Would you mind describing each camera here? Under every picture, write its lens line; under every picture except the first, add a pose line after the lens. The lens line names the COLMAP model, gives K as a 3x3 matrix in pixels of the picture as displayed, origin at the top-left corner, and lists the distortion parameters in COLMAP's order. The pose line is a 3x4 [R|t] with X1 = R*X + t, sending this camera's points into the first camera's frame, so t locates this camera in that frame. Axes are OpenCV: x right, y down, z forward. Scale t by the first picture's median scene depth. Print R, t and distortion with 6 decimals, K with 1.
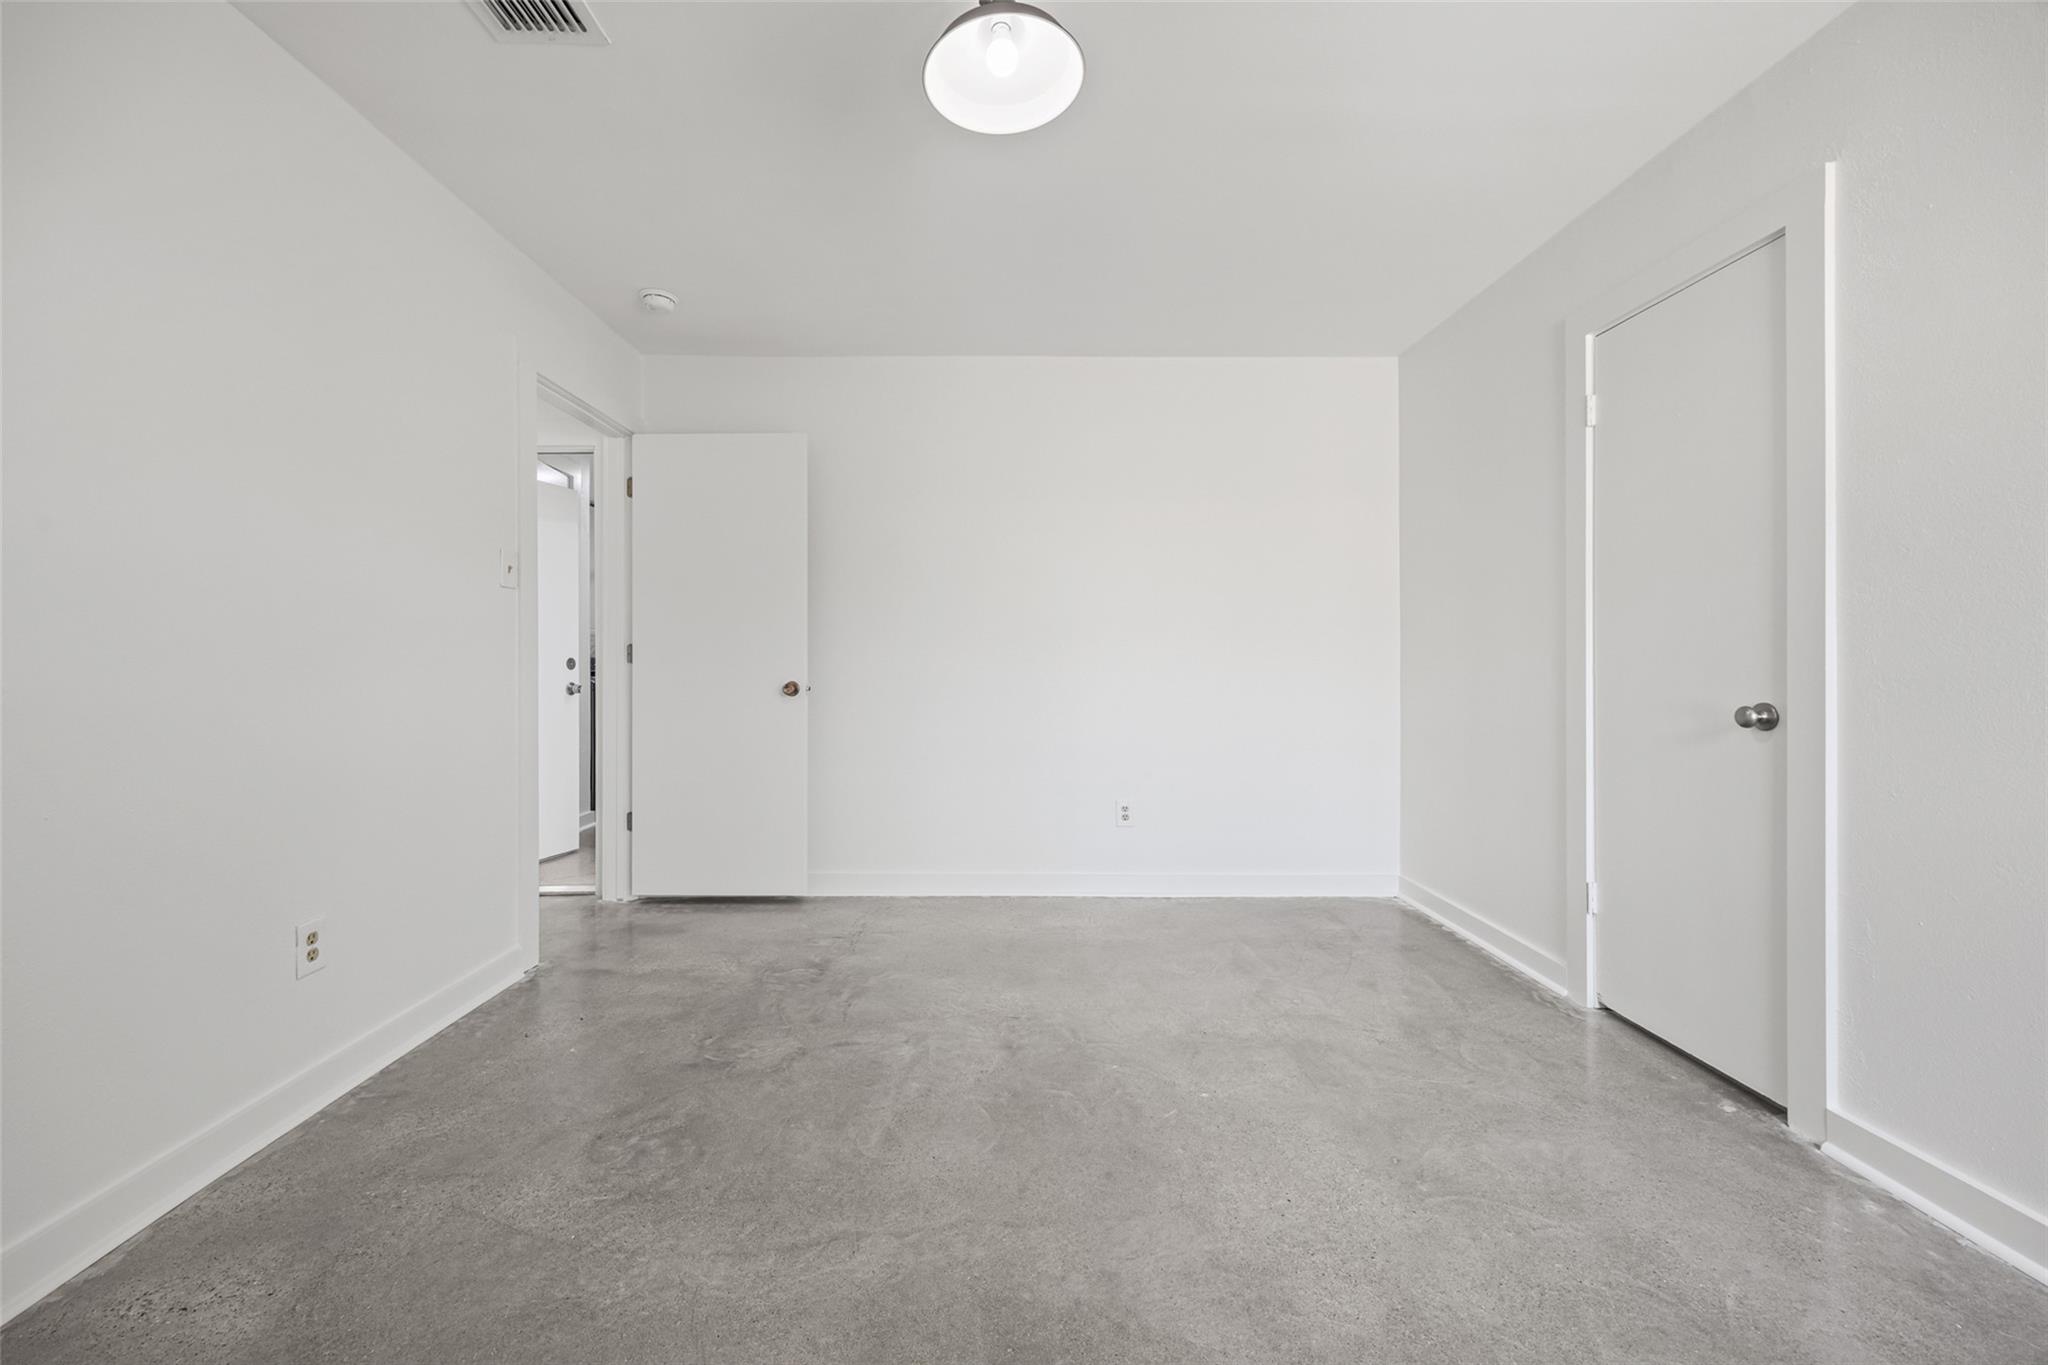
lens RADIAL K [[786.4, 0, 1008.7], [0, 786.4, 663.4], [0, 0, 1]] dist [0.001784, -0.000034]
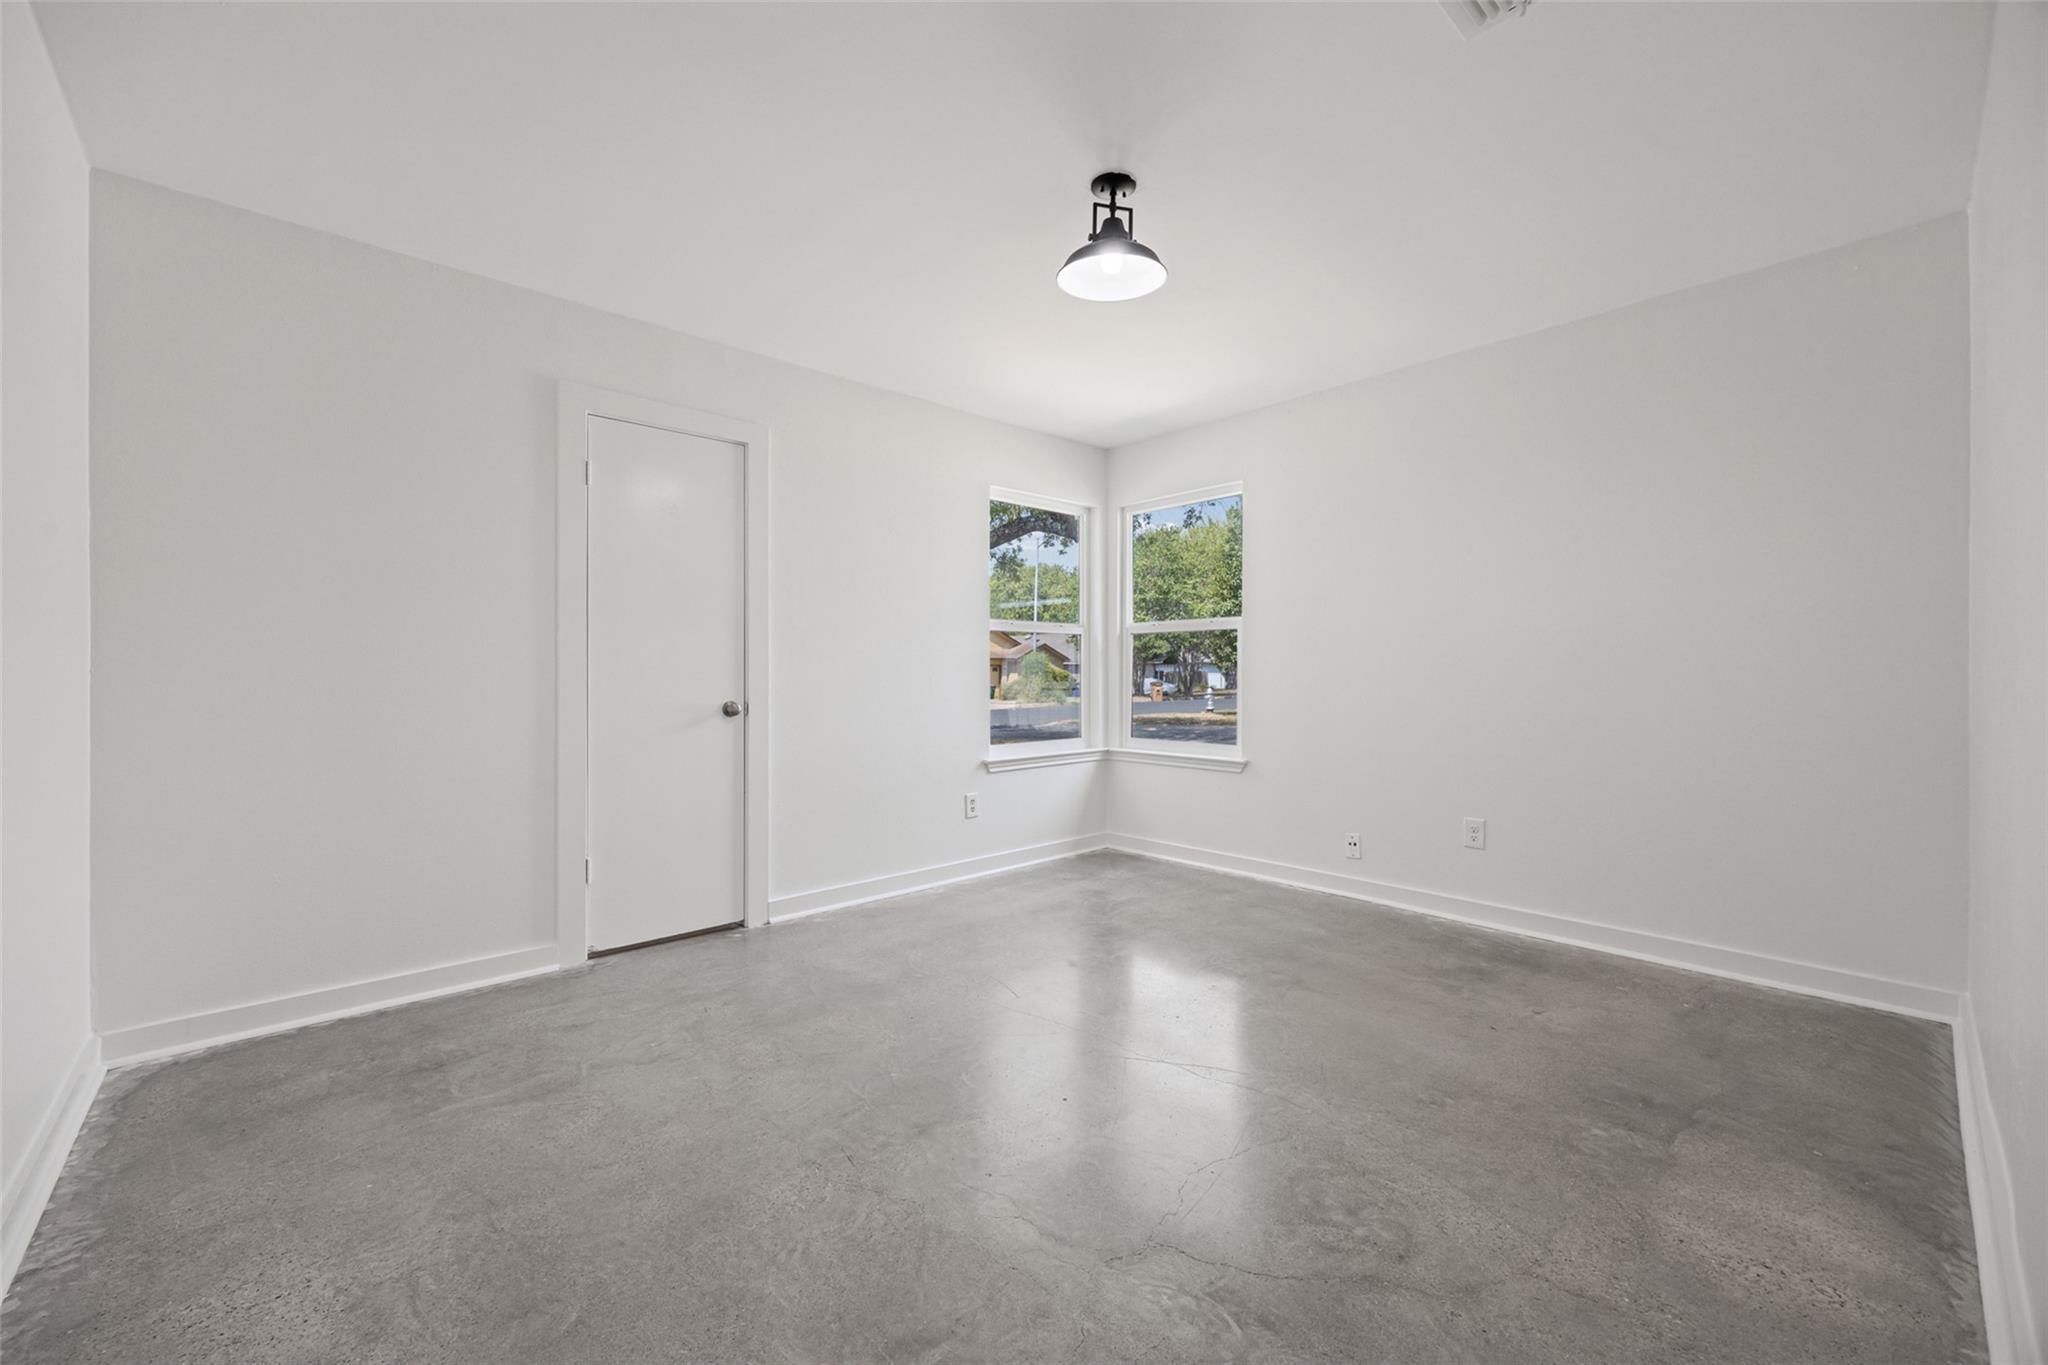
lens RADIAL K [[786.4, 0, 1009.8], [0, 786.4, 682.8], [0, 0, 1]] dist [0.001784, -0.000034]
pose [[-0.645283, -0.003850, 0.763934, -0.800967], [0.003729, 0.999960, 0.008190, -0.003269], [-0.763935, 0.008134, -0.645242, 1.668699]]
